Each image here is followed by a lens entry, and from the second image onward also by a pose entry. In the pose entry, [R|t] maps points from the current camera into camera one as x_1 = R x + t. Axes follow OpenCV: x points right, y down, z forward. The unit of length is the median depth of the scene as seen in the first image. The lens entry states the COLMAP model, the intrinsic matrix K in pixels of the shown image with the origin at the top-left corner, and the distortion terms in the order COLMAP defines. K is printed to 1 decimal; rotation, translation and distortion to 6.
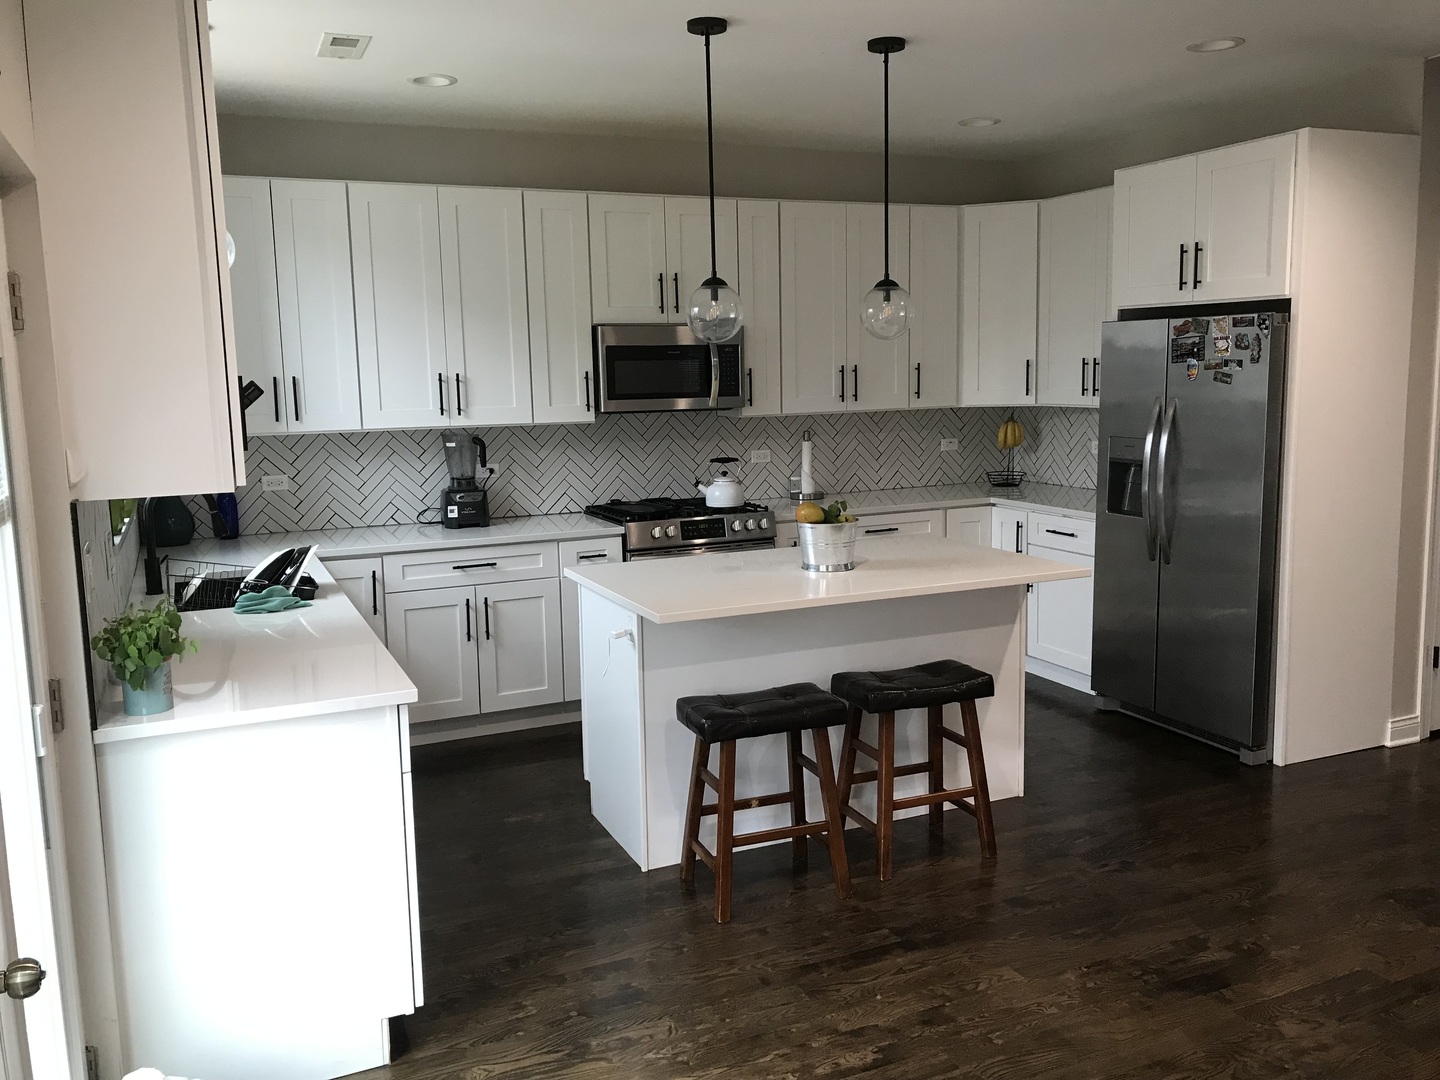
lens RADIAL K [[1167.1, 0, 719.7], [0, 1167.1, 531.6], [0, 0, 1]] dist [0.038710, -0.006825]
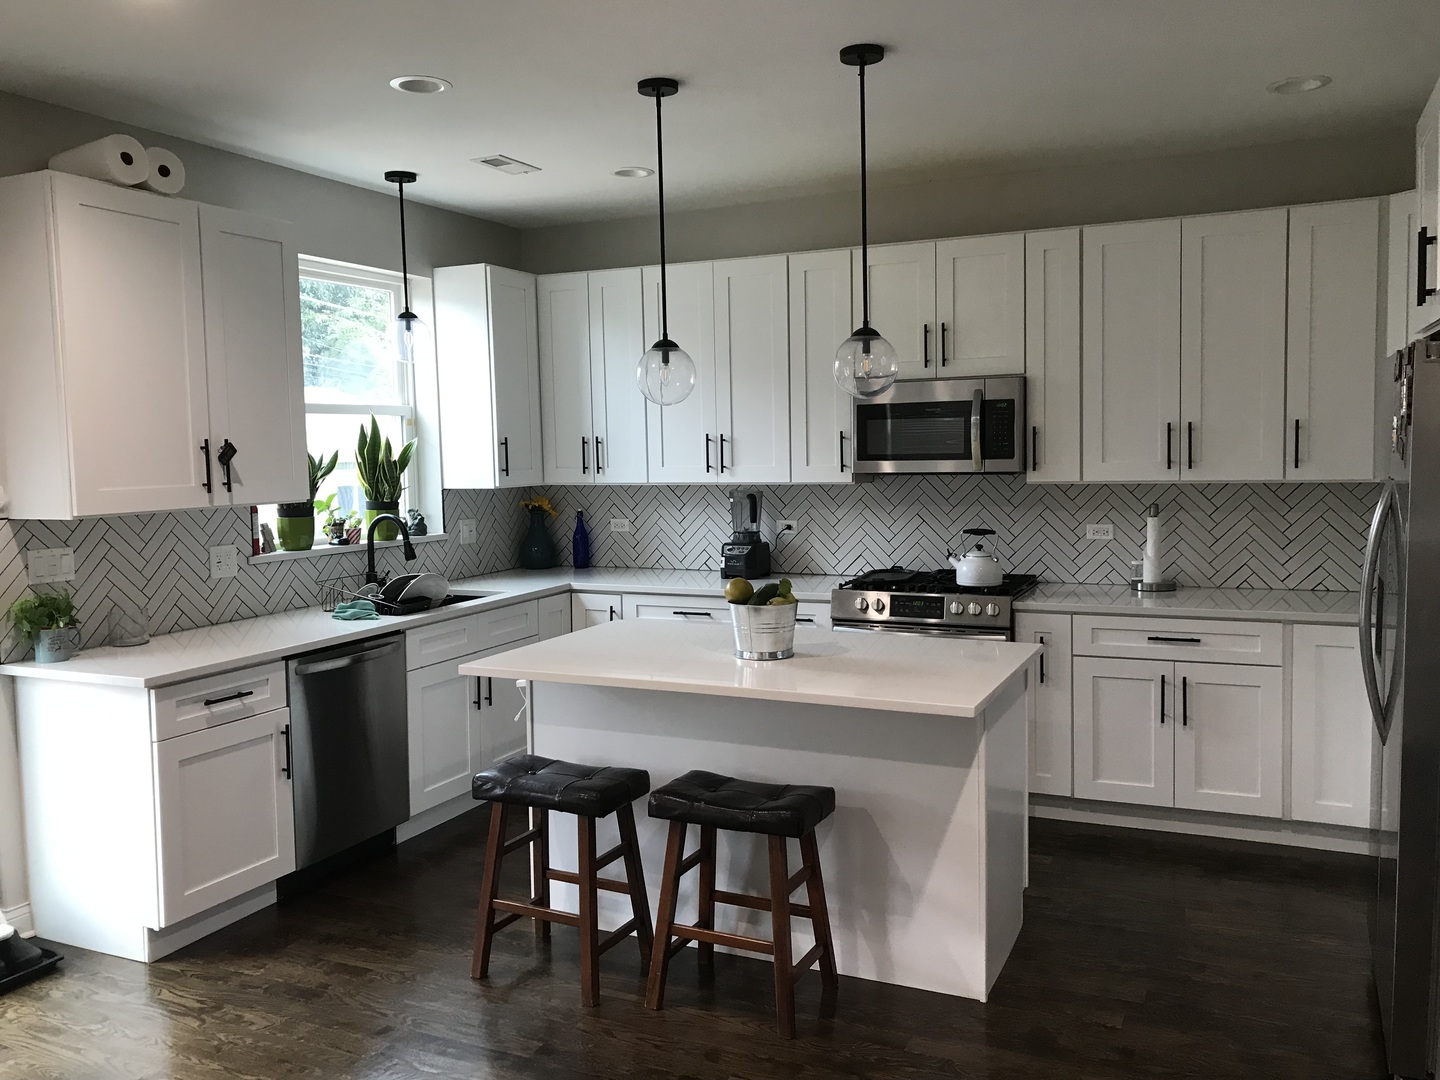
lens RADIAL K [[1214.8, 0, 717.4], [0, 1214.8, 523.4], [0, 0, 1]] dist [0.085121, 0.001268]
pose [[0.636571, 0.062109, -0.768713, 0.586929], [-0.097788, 0.995207, -0.000569, -0.048899], [0.764994, 0.075533, 0.639593, 0.272723]]
